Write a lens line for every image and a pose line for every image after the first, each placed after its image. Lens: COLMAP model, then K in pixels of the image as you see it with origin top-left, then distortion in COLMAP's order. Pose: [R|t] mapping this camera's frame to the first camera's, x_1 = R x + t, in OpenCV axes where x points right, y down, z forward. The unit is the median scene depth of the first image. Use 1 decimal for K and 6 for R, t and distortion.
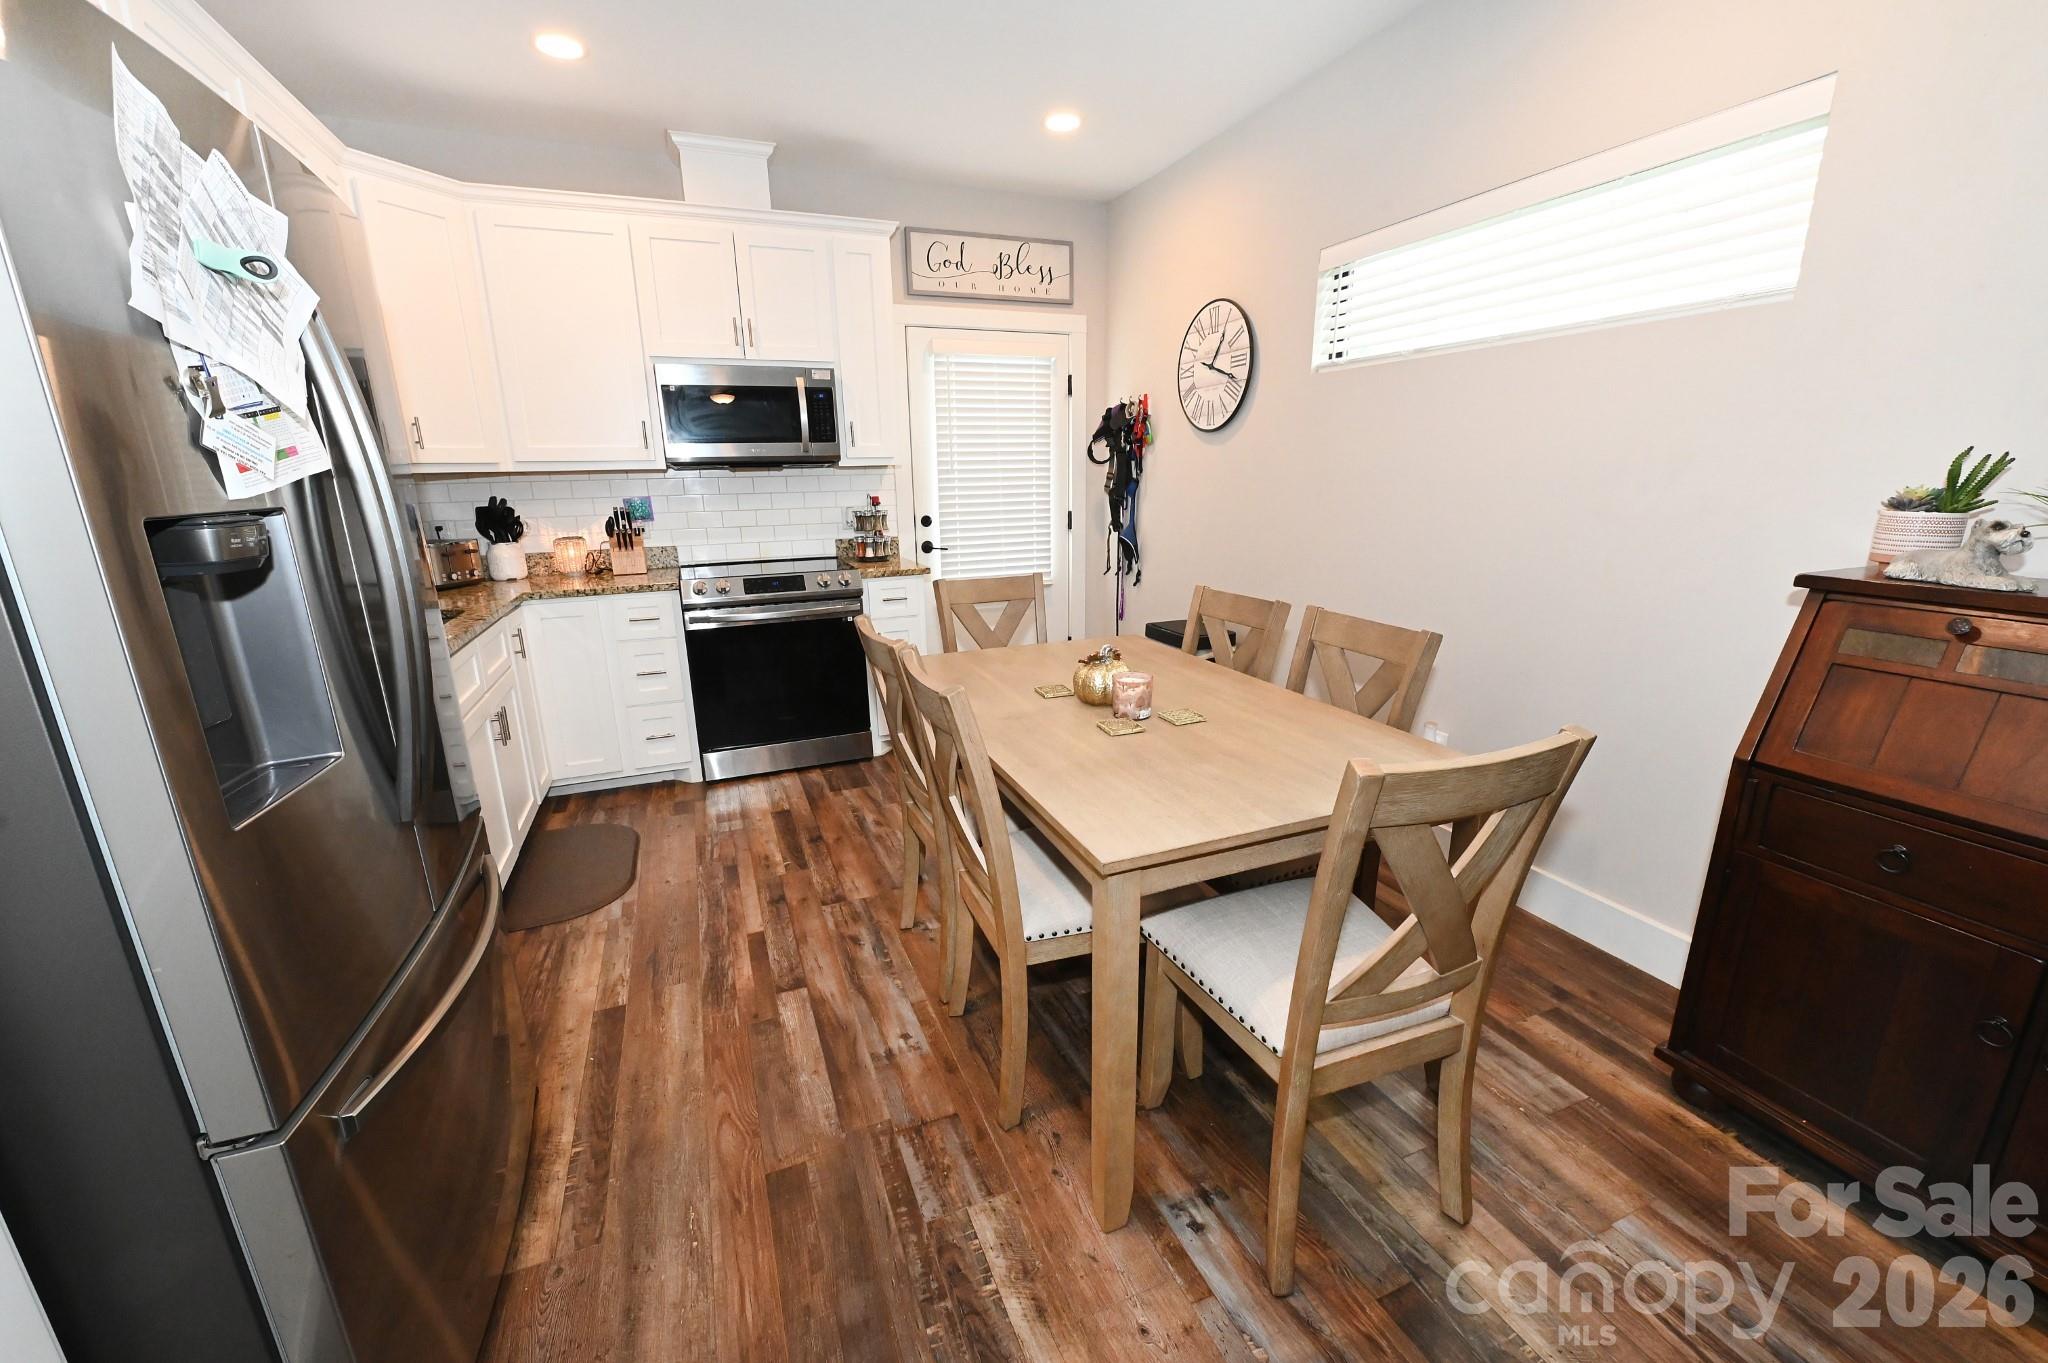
lens RADIAL K [[805.5, 0, 1027.3], [0, 805.5, 687.0], [0, 0, 1]] dist [-0.001658, -0.003673]
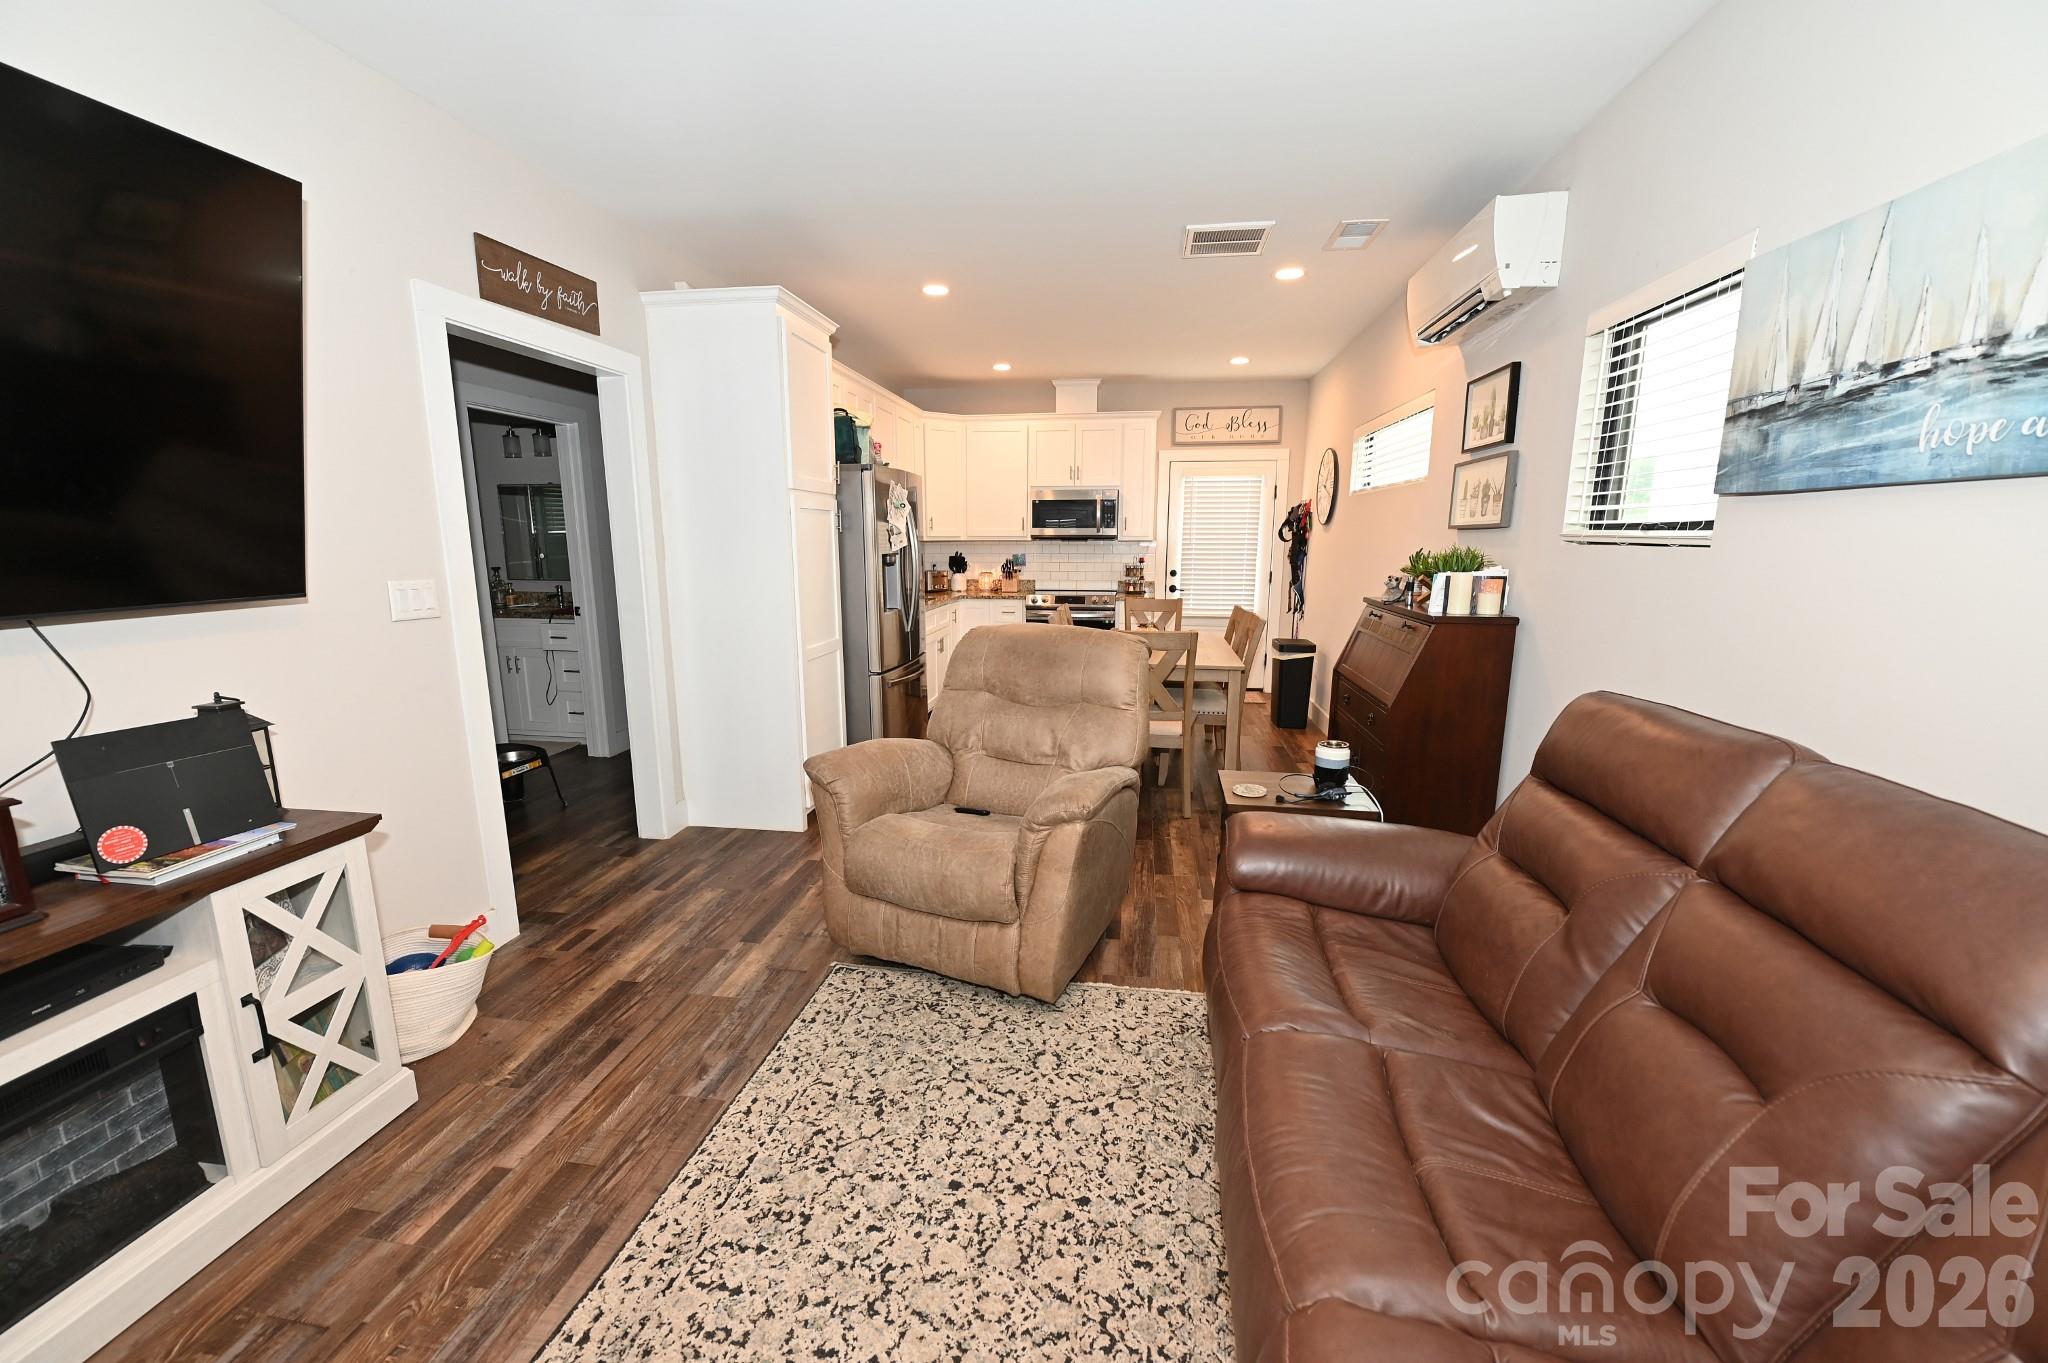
lens RADIAL K [[811.1, 0, 1020.0], [0, 811.1, 691.1], [0, 0, 1]] dist [-0.002735, -0.004105]
pose [[0.858799, 0.113932, -0.499483, 0.605985], [-0.148504, 0.988461, -0.029866, 0.171793], [0.490316, 0.099824, 0.865809, -0.757116]]
